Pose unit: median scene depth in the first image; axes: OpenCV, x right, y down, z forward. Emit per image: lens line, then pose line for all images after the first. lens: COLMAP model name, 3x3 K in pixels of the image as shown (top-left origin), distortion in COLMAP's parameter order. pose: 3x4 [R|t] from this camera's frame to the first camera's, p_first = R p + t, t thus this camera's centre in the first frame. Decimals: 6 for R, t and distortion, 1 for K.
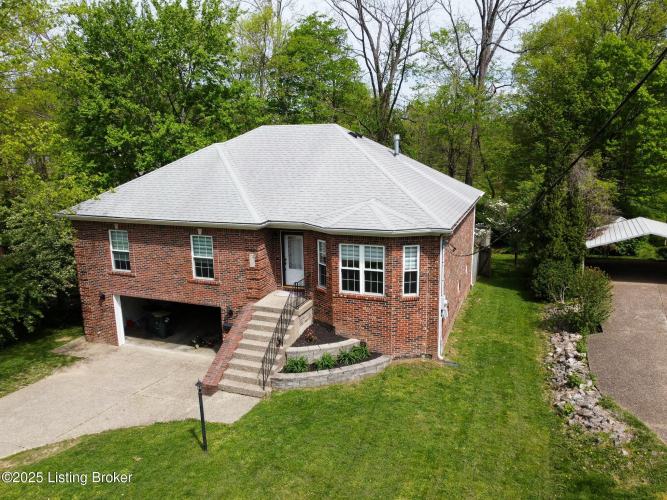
lens RADIAL K [[507.4, 0, 335.2], [0, 507.4, 246.0], [0, 0, 1]] dist [-0.004523, -0.005415]
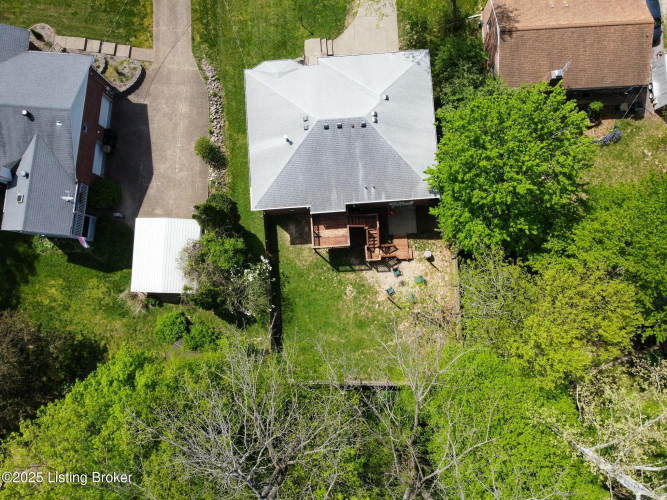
lens RADIAL K [[507.4, 0, 335.2], [0, 507.4, 246.0], [0, 0, 1]] dist [-0.004523, -0.005415]
pose [[-0.908626, 0.417429, -0.012287, 0.196842], [-0.049974, -0.079473, 0.995584, -2.631433], [0.414609, 0.905228, 0.093071, 1.655359]]
